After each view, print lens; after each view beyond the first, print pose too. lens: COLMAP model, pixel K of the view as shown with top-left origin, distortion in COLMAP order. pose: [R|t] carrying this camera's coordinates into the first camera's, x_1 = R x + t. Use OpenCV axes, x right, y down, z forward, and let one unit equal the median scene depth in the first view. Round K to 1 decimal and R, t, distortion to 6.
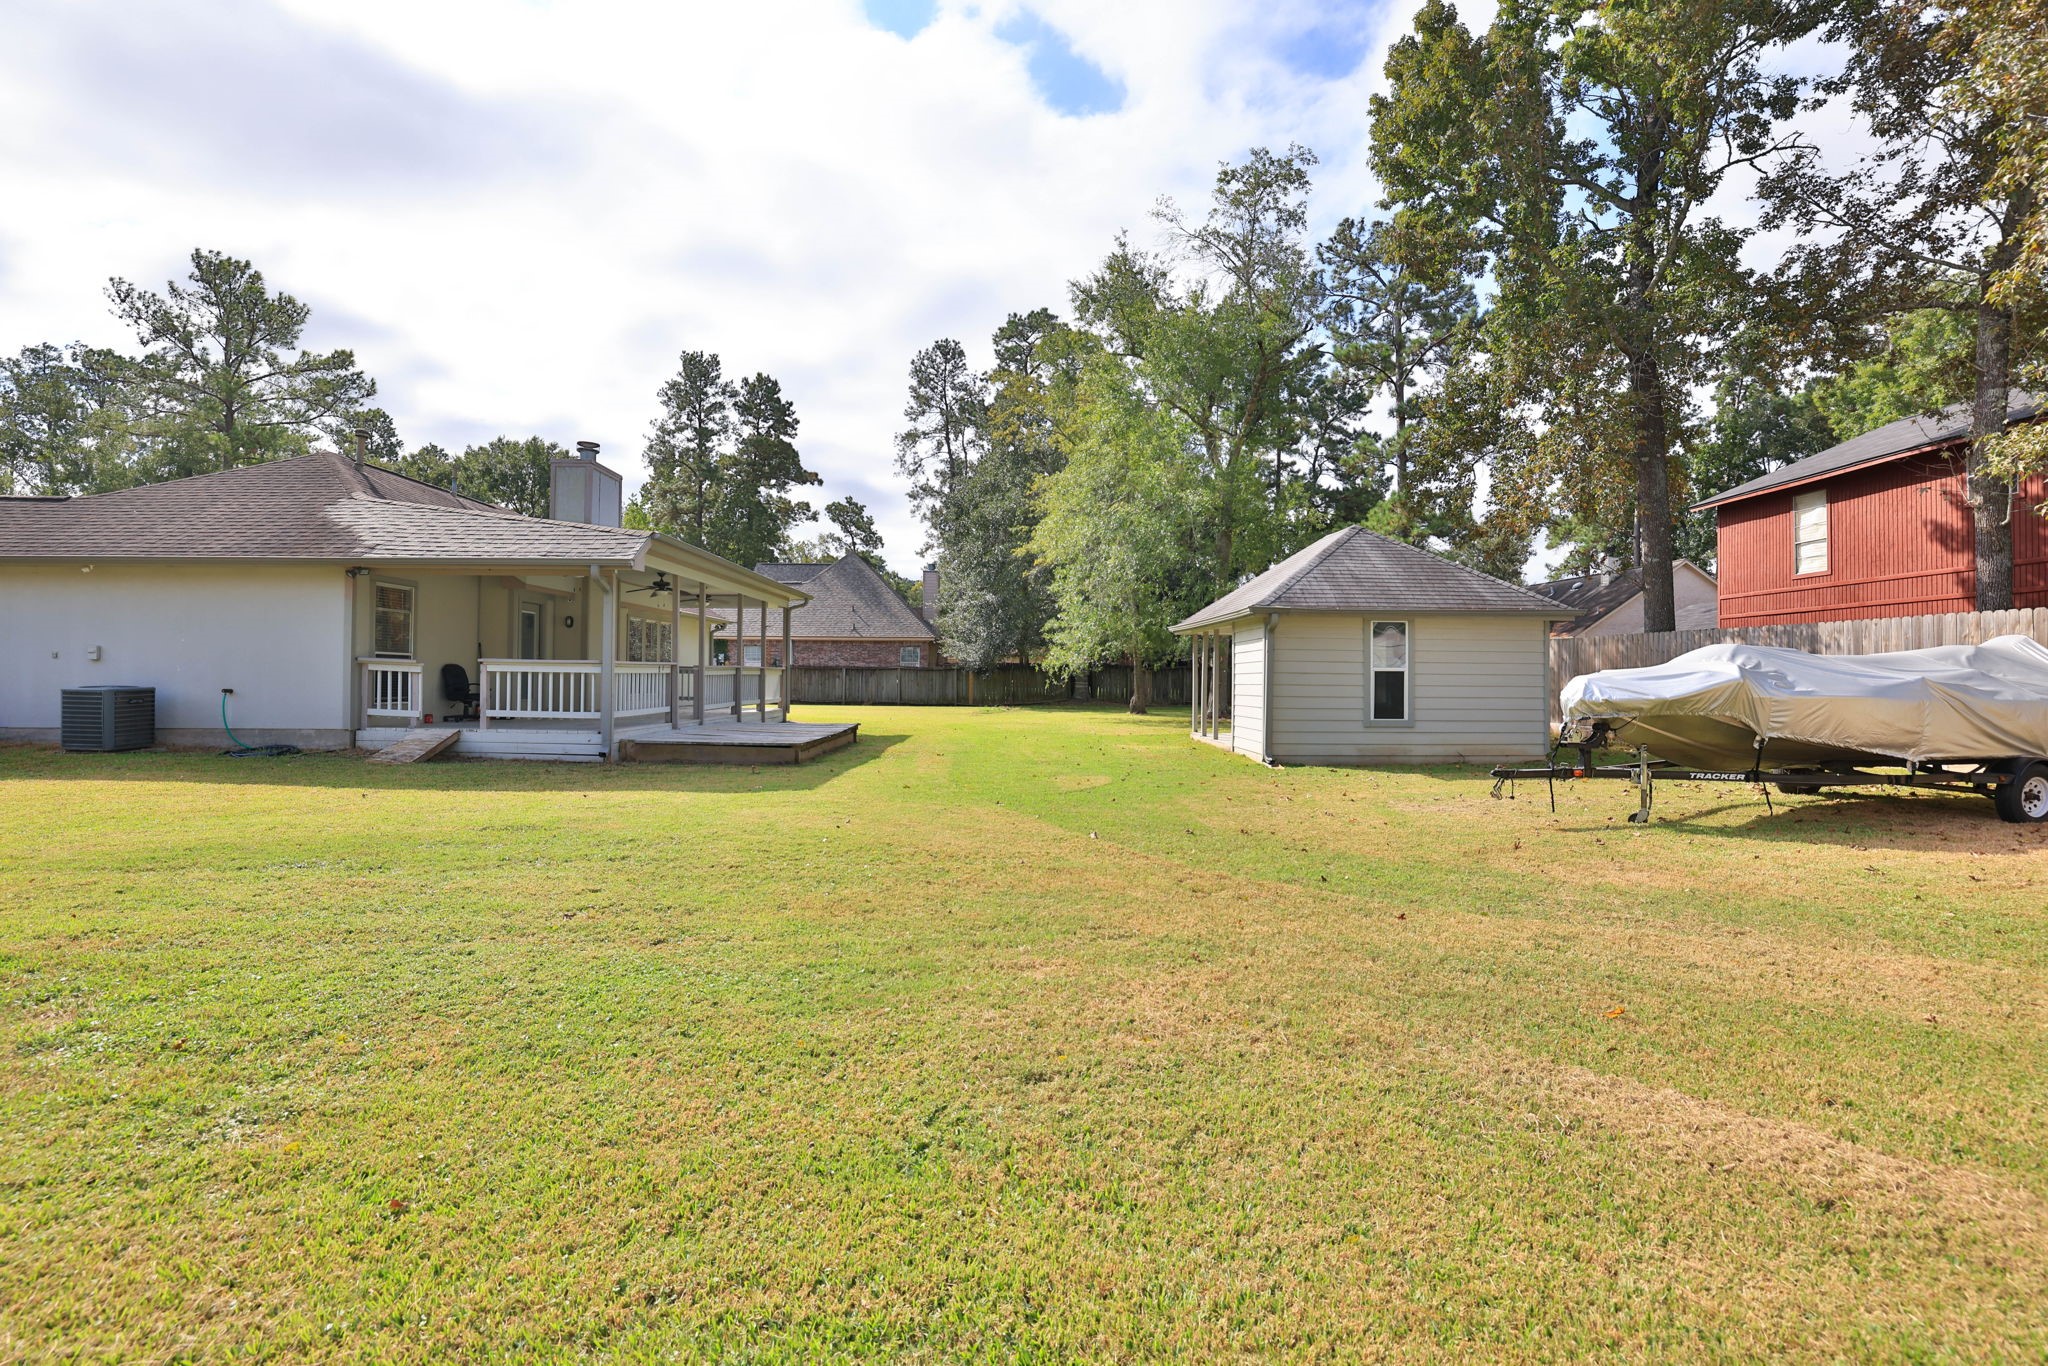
lens RADIAL K [[929.4, 0, 1024.0], [0, 929.4, 683.0], [0, 0, 1]] dist [-0.125322, 0.048431]
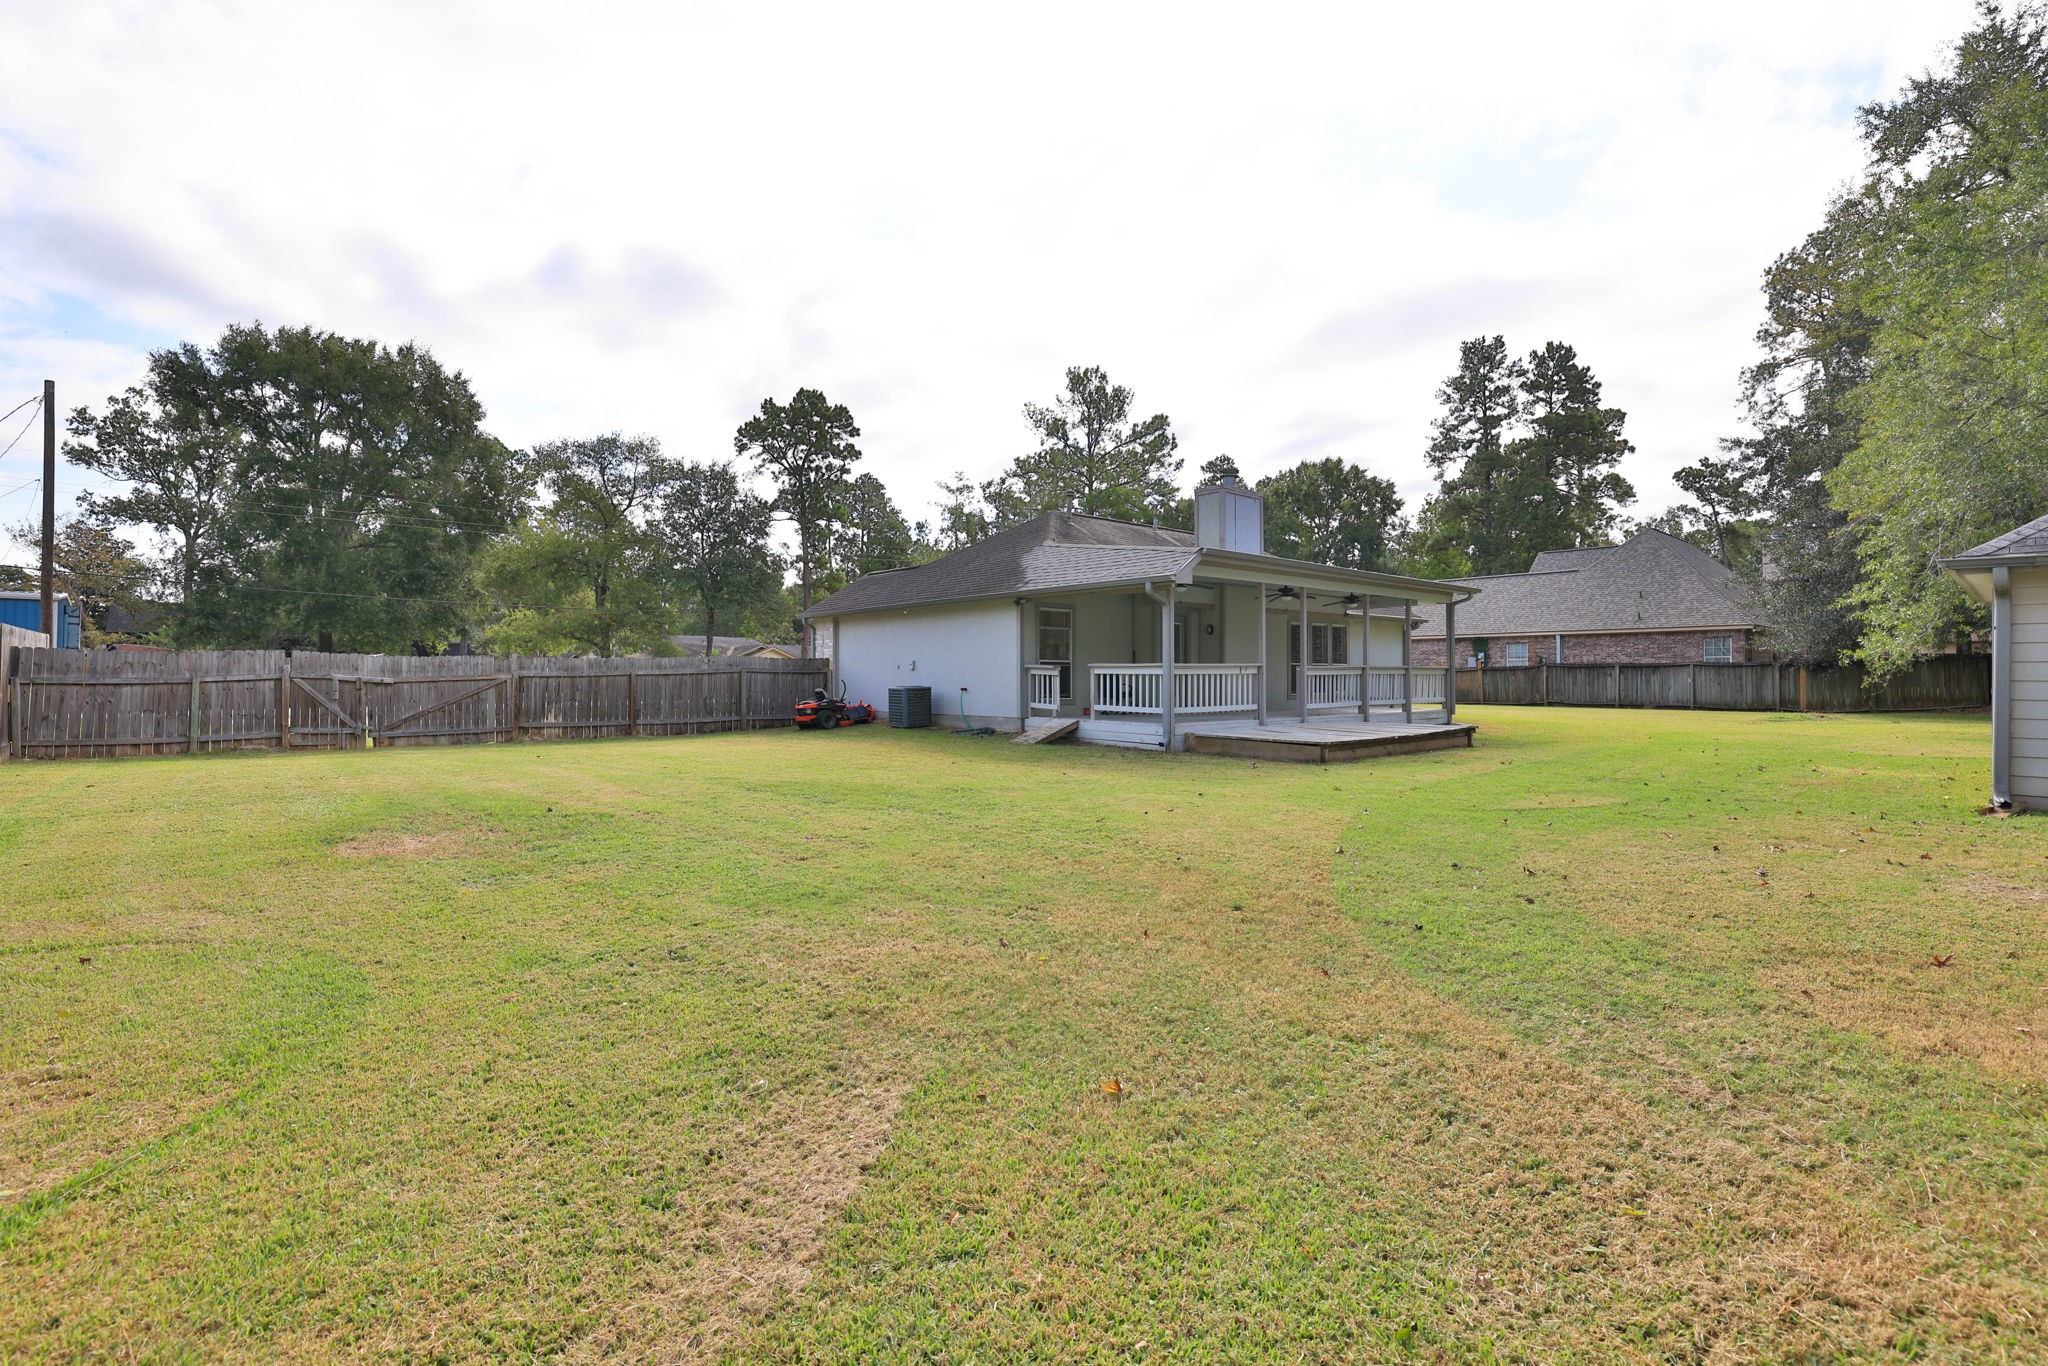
lens RADIAL K [[913.9, 0, 1021.8], [0, 913.9, 669.2], [0, 0, 1]] dist [-0.043203, 0.017251]
pose [[0.615539, -0.014859, -0.787967, 0.124619], [0.001937, 0.999848, -0.017341, 0.000775], [0.788104, 0.009148, 0.615474, 0.046812]]
